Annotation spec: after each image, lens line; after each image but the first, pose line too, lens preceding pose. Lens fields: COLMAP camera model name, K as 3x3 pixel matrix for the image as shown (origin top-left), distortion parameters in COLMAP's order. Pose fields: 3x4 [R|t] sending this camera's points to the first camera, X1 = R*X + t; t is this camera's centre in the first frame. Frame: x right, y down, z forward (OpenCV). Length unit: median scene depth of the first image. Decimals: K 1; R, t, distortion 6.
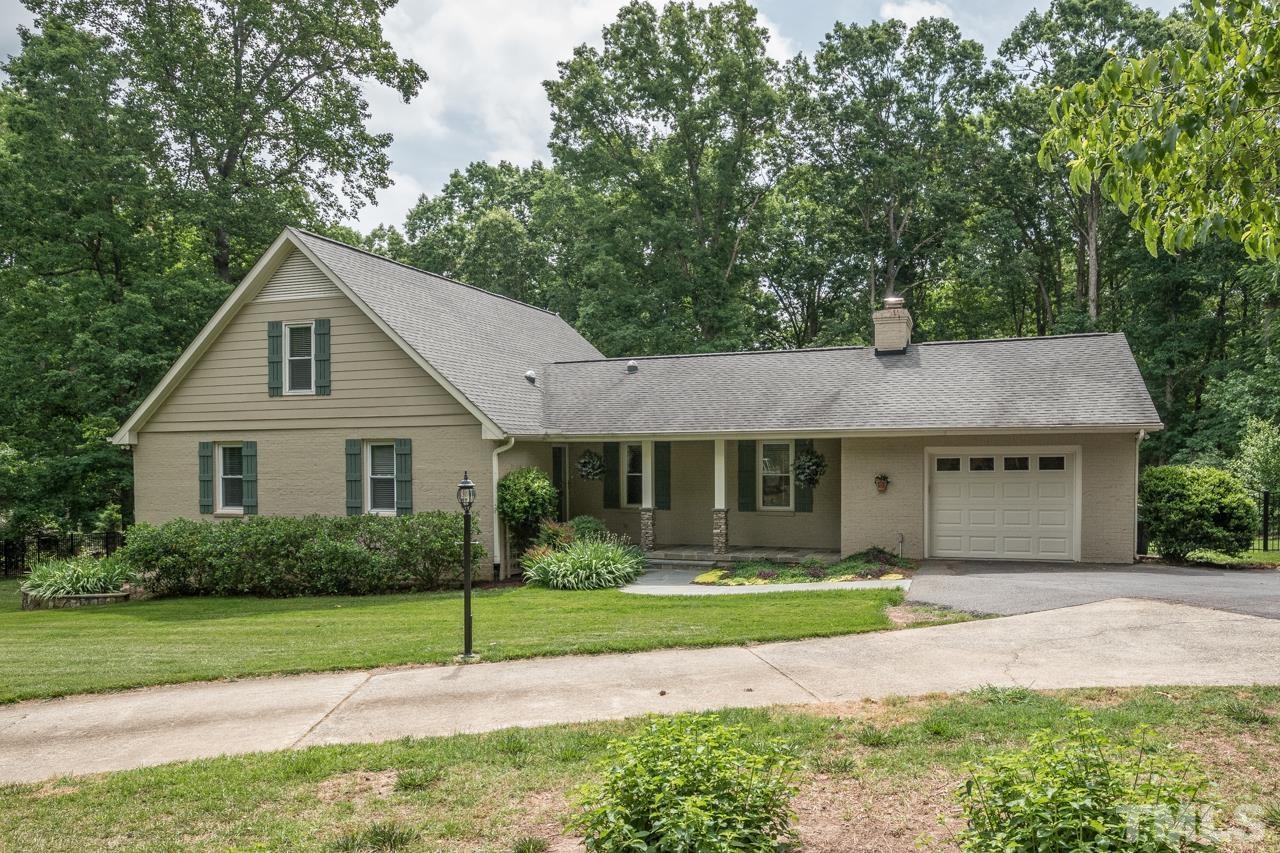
lens RADIAL K [[835.6, 0, 642.8], [0, 835.6, 450.4], [0, 0, 1]] dist [0.064141, -0.051149]
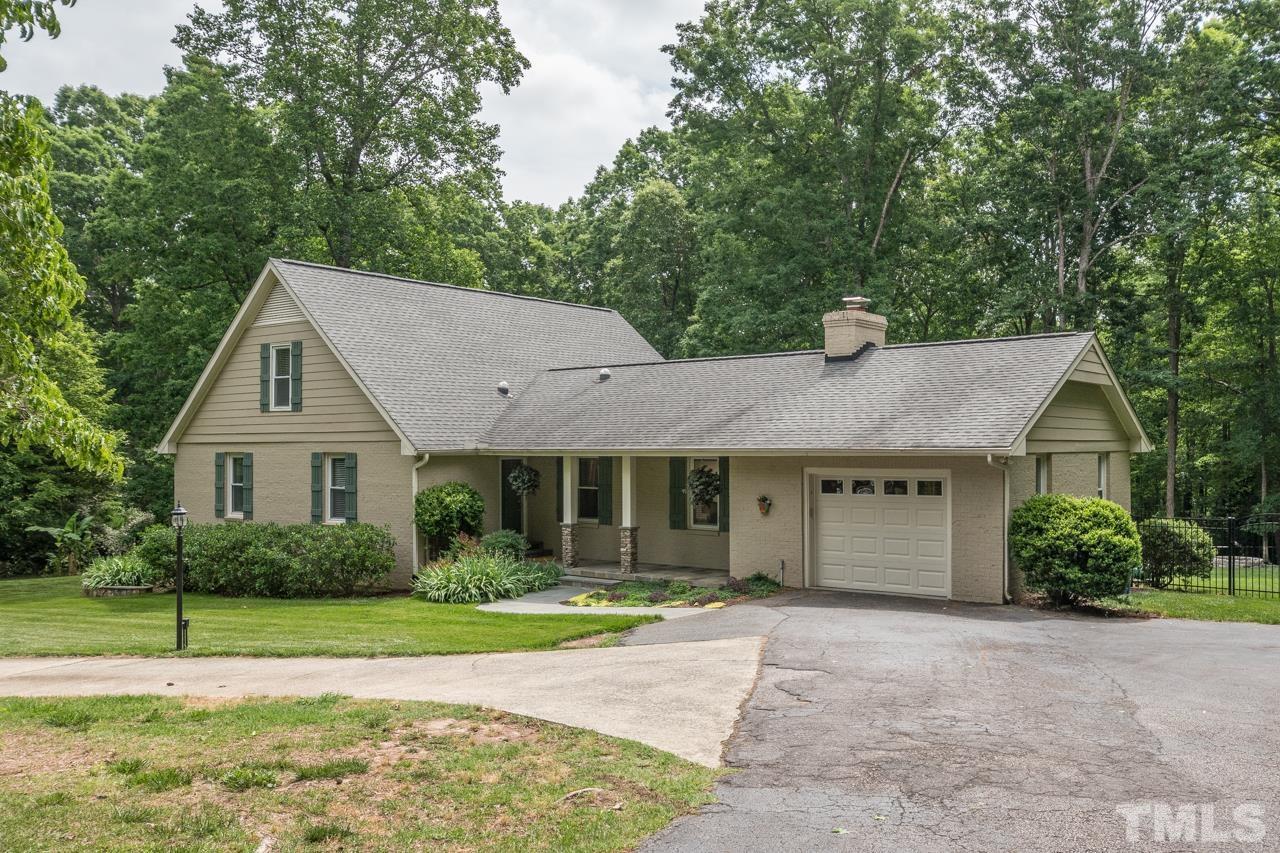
lens RADIAL K [[996.8, 0, 640.0], [0, 996.8, 426.5], [0, 0, 1]] dist [0.065592, 0.000307]
pose [[0.952188, -0.002344, -0.305503, 0.442556], [-0.000562, 0.999955, -0.009424, -0.034567], [0.305511, 0.009145, 0.952145, -0.097625]]
